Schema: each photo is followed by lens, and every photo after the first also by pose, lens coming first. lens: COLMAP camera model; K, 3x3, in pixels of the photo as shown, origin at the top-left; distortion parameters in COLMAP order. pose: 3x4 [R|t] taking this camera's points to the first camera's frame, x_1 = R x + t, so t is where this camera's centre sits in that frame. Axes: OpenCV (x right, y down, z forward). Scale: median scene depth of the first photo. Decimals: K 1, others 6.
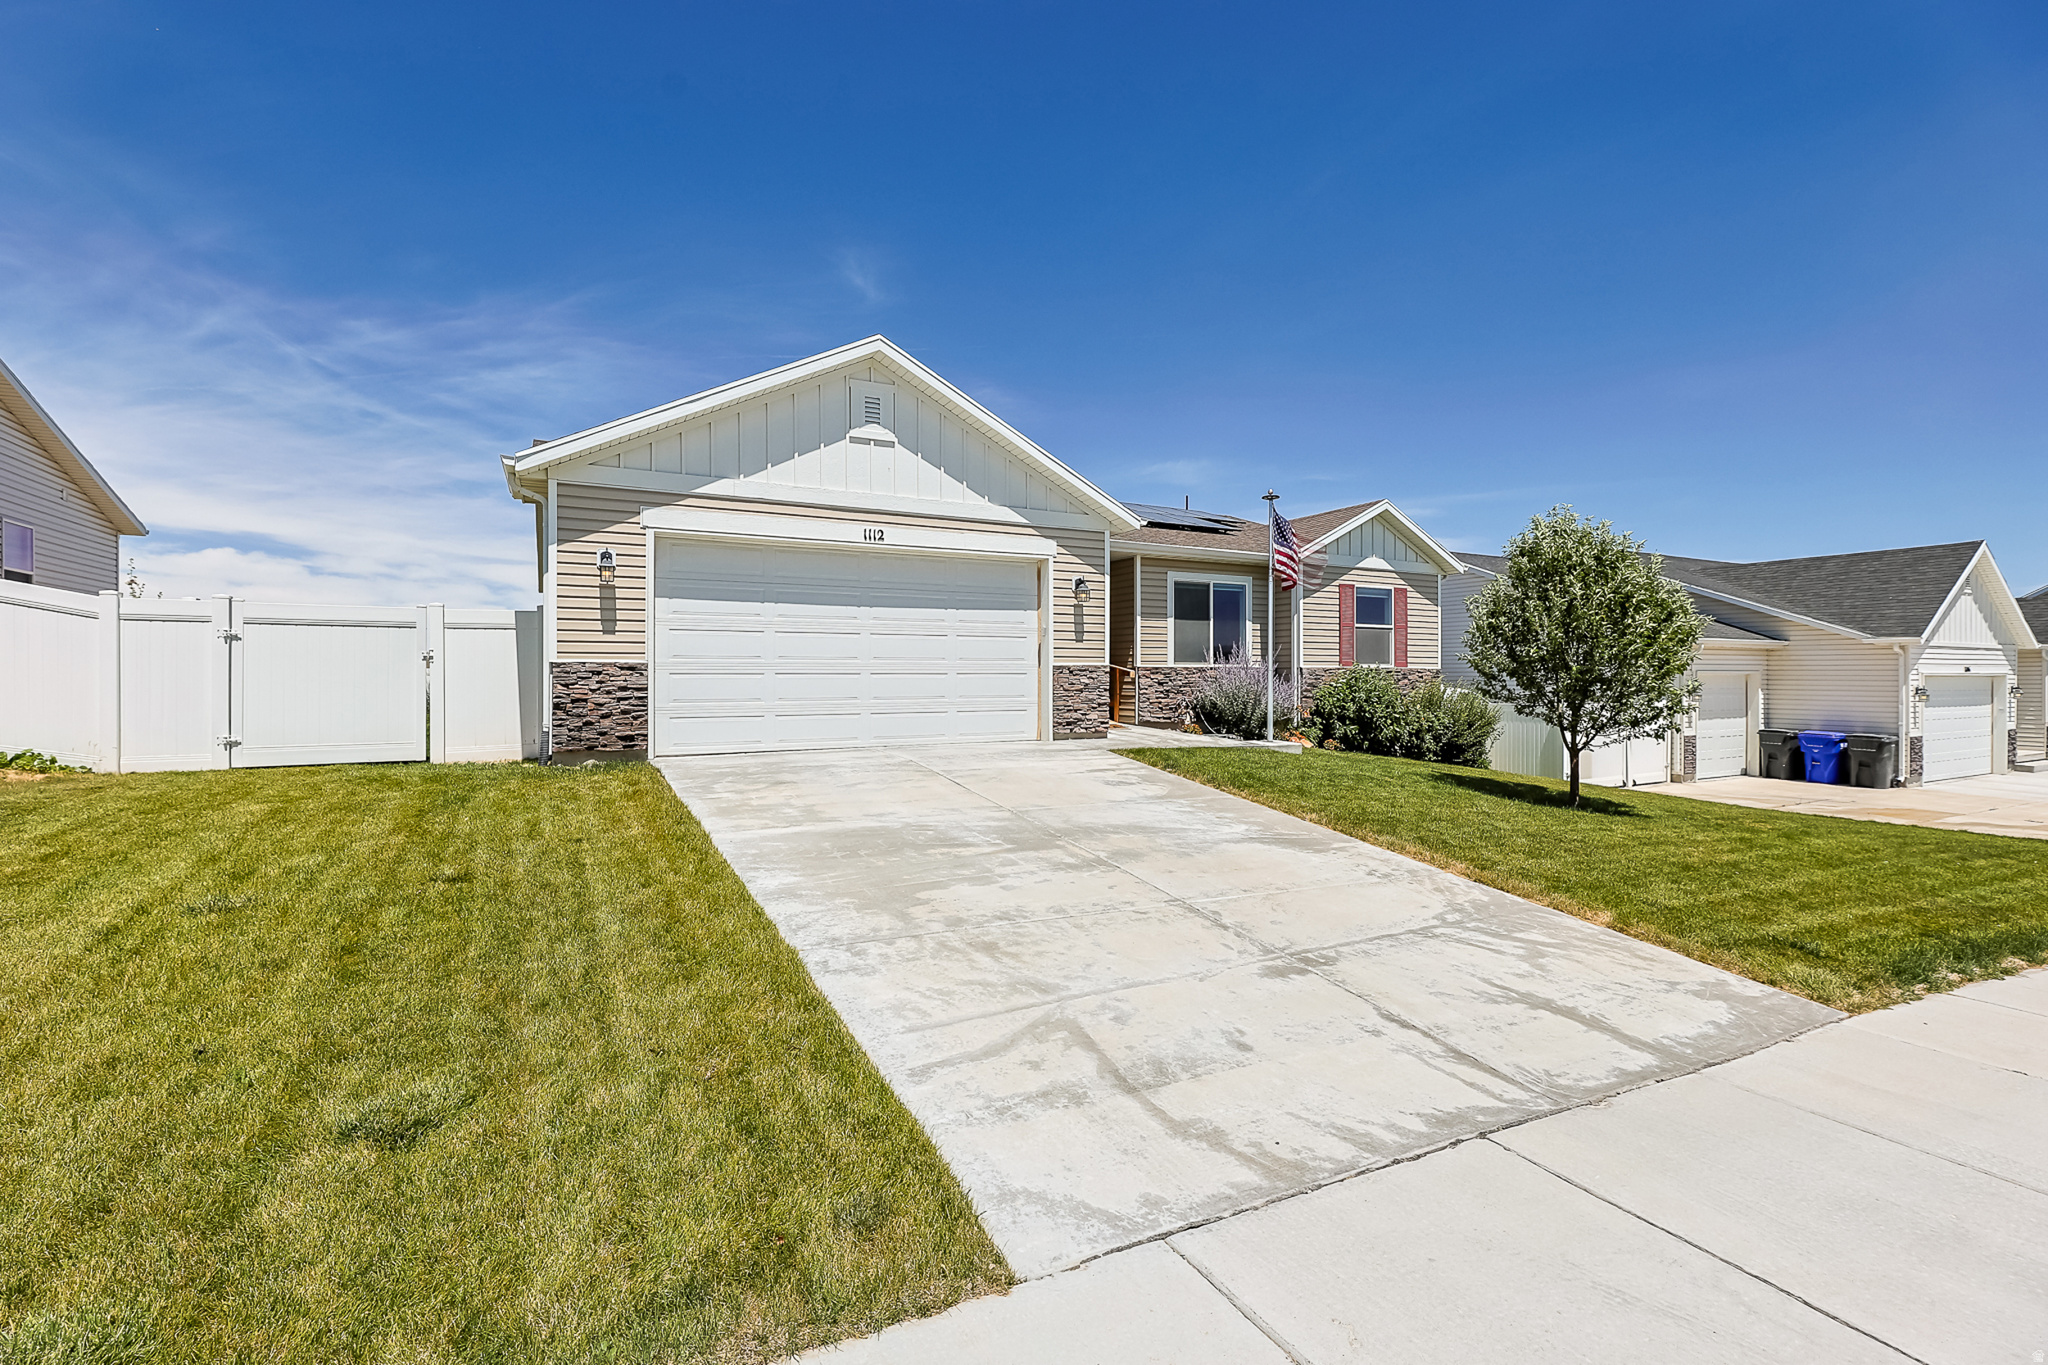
lens RADIAL K [[831.1, 0, 977.5], [0, 831.1, 676.2], [0, 0, 1]] dist [0.013886, -0.002783]
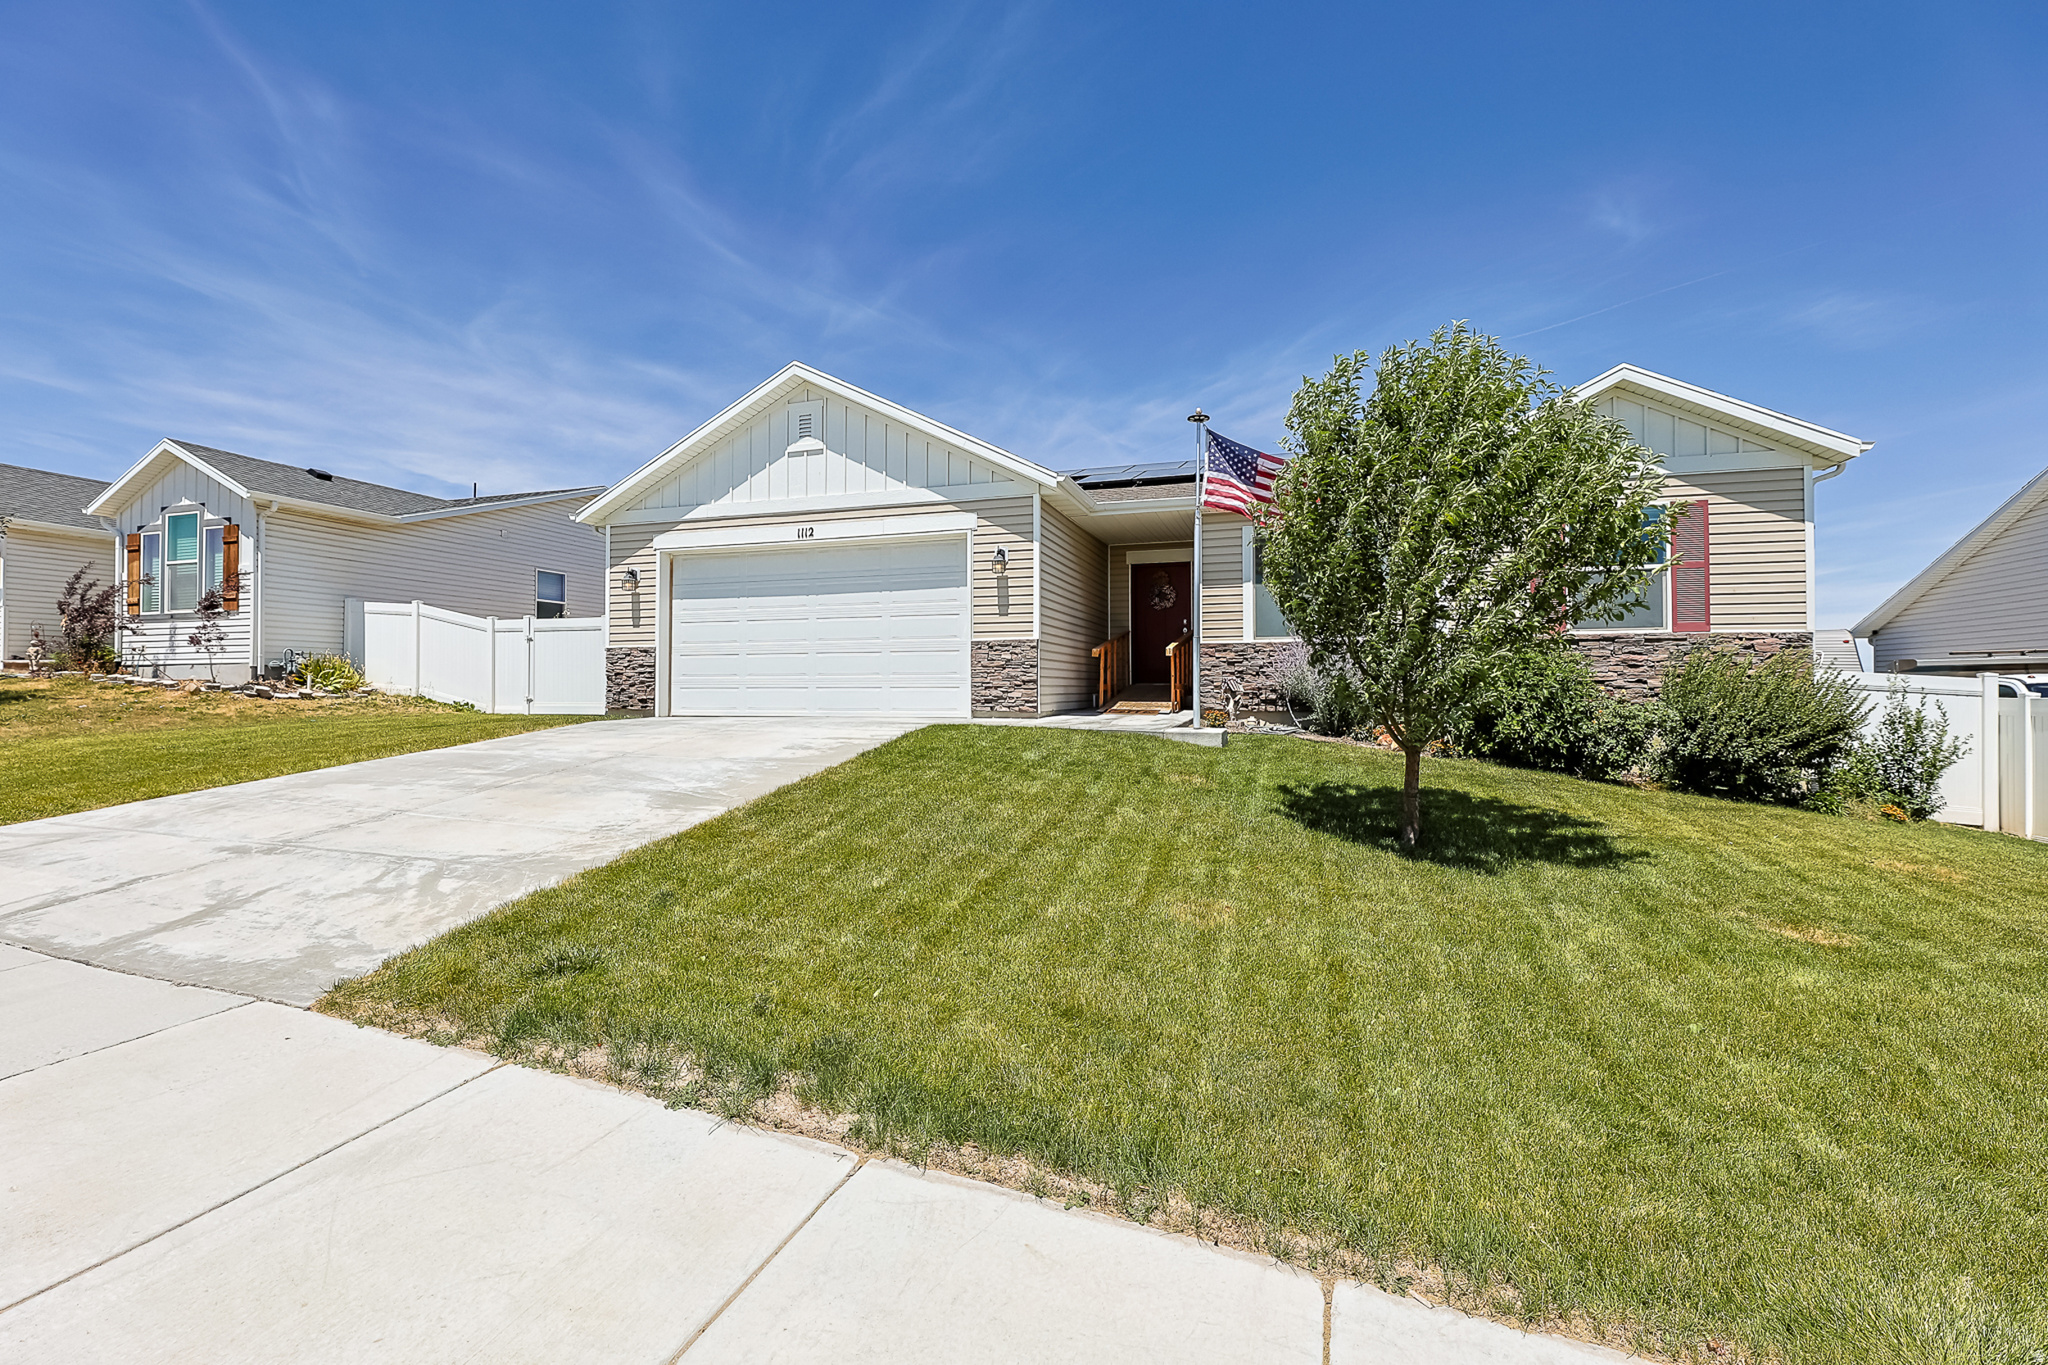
lens RADIAL K [[831.1, 0, 1057.8], [0, 831.1, 662.9], [0, 0, 1]] dist [0.013886, -0.002783]
pose [[0.735092, -0.020535, -0.677656, 0.834556], [0.000734, 0.999565, -0.029494, 0.041800], [0.677967, 0.021184, 0.734787, 0.356890]]
